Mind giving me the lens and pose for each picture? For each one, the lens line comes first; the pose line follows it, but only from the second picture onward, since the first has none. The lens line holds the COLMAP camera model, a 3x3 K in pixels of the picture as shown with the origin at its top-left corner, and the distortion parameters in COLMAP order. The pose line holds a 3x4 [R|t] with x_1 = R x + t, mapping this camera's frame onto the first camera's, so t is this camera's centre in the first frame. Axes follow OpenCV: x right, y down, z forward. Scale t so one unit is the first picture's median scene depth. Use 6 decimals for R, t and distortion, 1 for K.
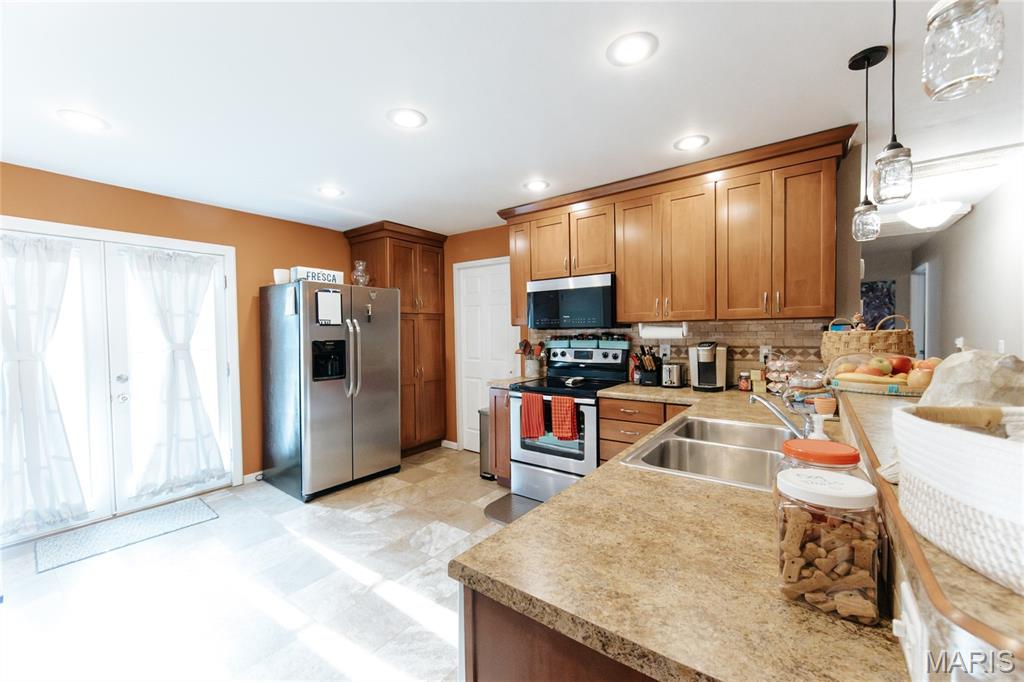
lens RADIAL K [[406.9, 0, 508.7], [0, 406.9, 340.7], [0, 0, 1]] dist [-0.005012, 0.000237]
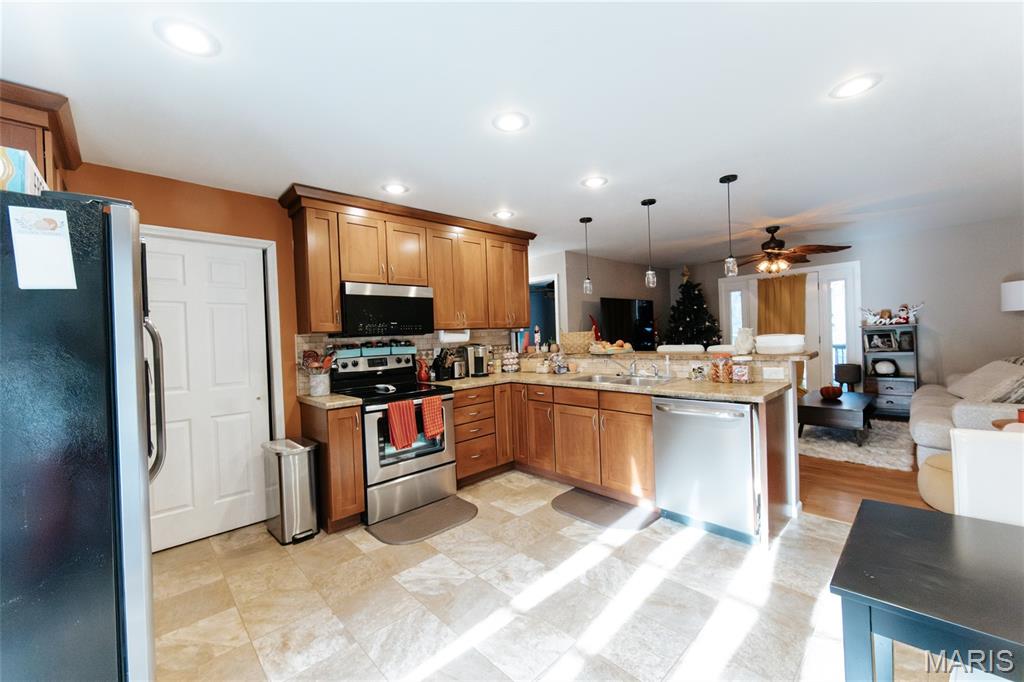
lens RADIAL K [[406.9, 0, 508.7], [0, 406.9, 340.7], [0, 0, 1]] dist [-0.005012, 0.000237]
pose [[0.157328, -0.004801, 0.987535, -0.802395], [0.060223, 0.998174, -0.004742, 0.006299], [-0.985708, 0.060218, 0.157330, 0.555207]]
